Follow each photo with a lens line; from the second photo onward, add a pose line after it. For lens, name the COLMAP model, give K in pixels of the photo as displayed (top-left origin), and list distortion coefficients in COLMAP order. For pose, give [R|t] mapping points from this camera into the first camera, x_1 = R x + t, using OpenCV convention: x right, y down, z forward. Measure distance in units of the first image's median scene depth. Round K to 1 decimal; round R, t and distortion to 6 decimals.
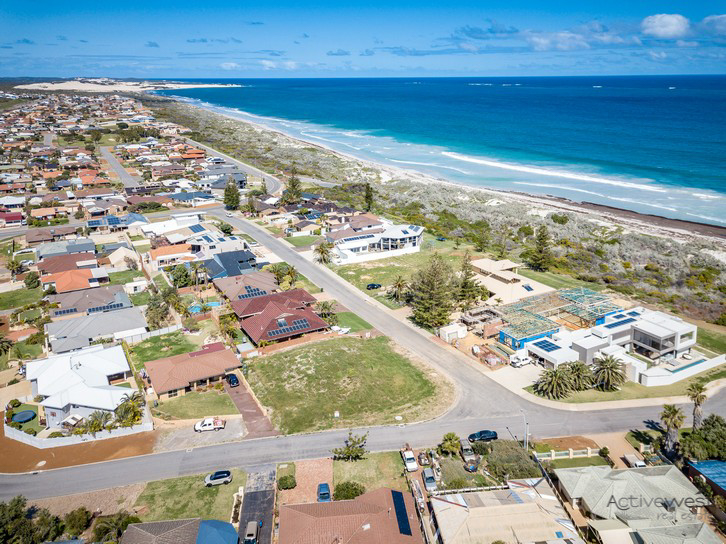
lens RADIAL K [[560.8, 0, 367.6], [0, 560.8, 270.1], [0, 0, 1]] dist [0.007463, 0.002527]
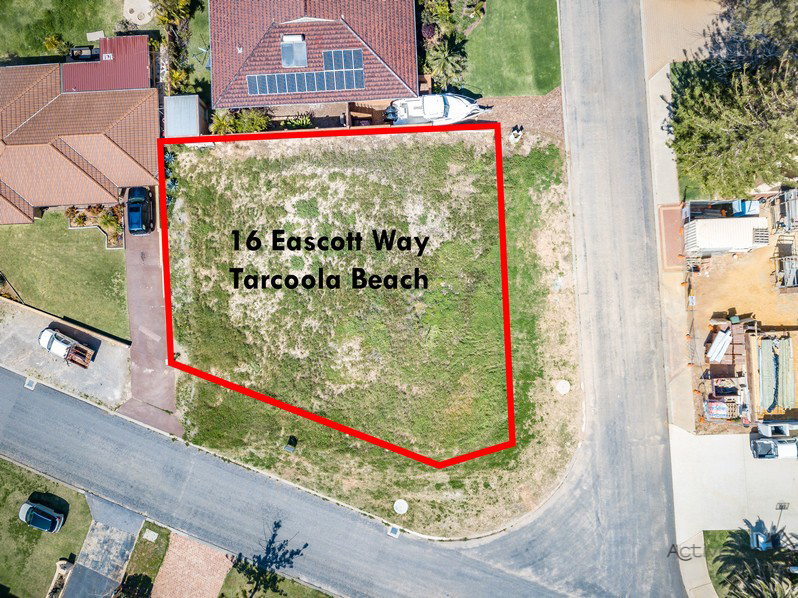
lens RADIAL K [[616.4, 0, 404.0], [0, 616.4, 296.9], [0, 0, 1]] dist [0.007463, 0.002527]
pose [[0.896011, 0.443138, -0.028167, -0.007836], [-0.128689, 0.319871, 0.938681, -0.271729], [0.424975, -0.837443, 0.343635, 0.858975]]
